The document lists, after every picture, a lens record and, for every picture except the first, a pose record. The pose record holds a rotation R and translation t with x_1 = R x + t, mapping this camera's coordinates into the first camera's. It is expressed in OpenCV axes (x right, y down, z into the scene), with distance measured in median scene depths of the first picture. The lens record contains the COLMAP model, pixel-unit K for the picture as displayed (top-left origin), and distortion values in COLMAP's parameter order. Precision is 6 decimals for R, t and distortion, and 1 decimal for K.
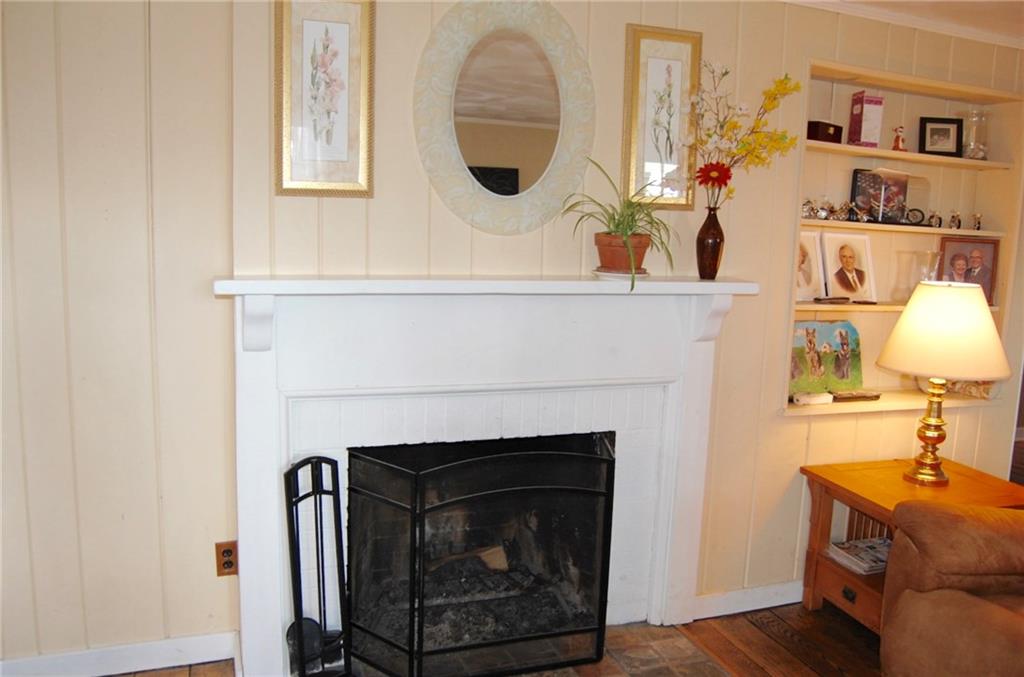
lens RADIAL K [[804.6, 0, 582.3], [0, 804.6, 339.9], [0, 0, 1]] dist [-0.059670, 0.006733]
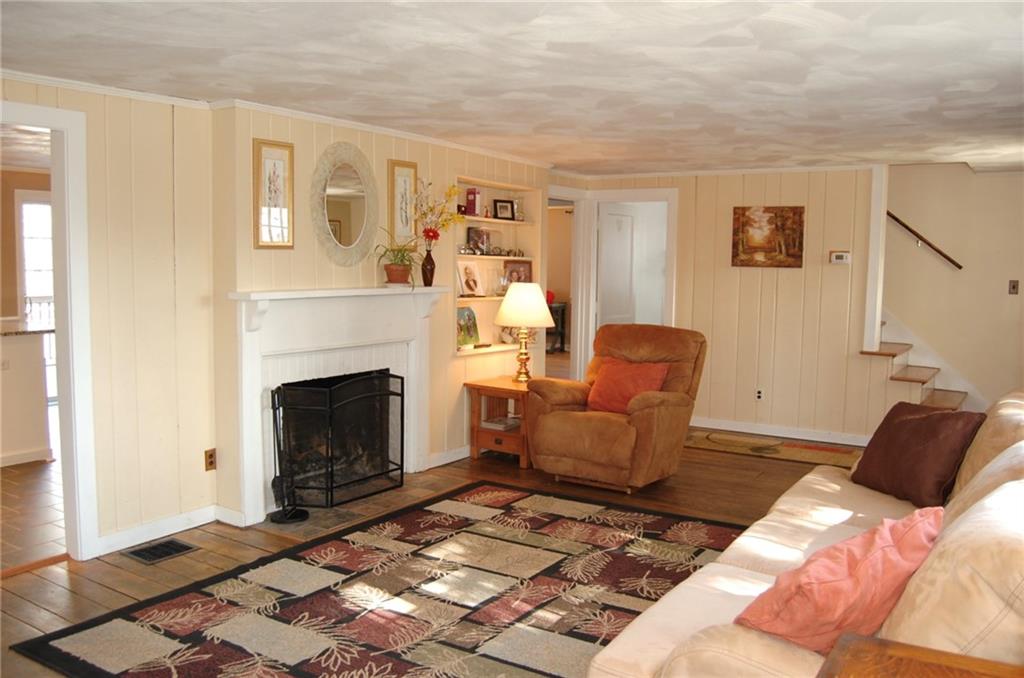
lens RADIAL K [[839.4, 0, 527.2], [0, 839.4, 339.0], [0, 0, 1]] dist [-0.081930, 0.044226]
pose [[0.810758, -0.079361, 0.579977, -0.763757], [0.101877, 0.994777, -0.006295, 0.082624], [-0.576448, 0.064190, 0.814609, -0.729982]]
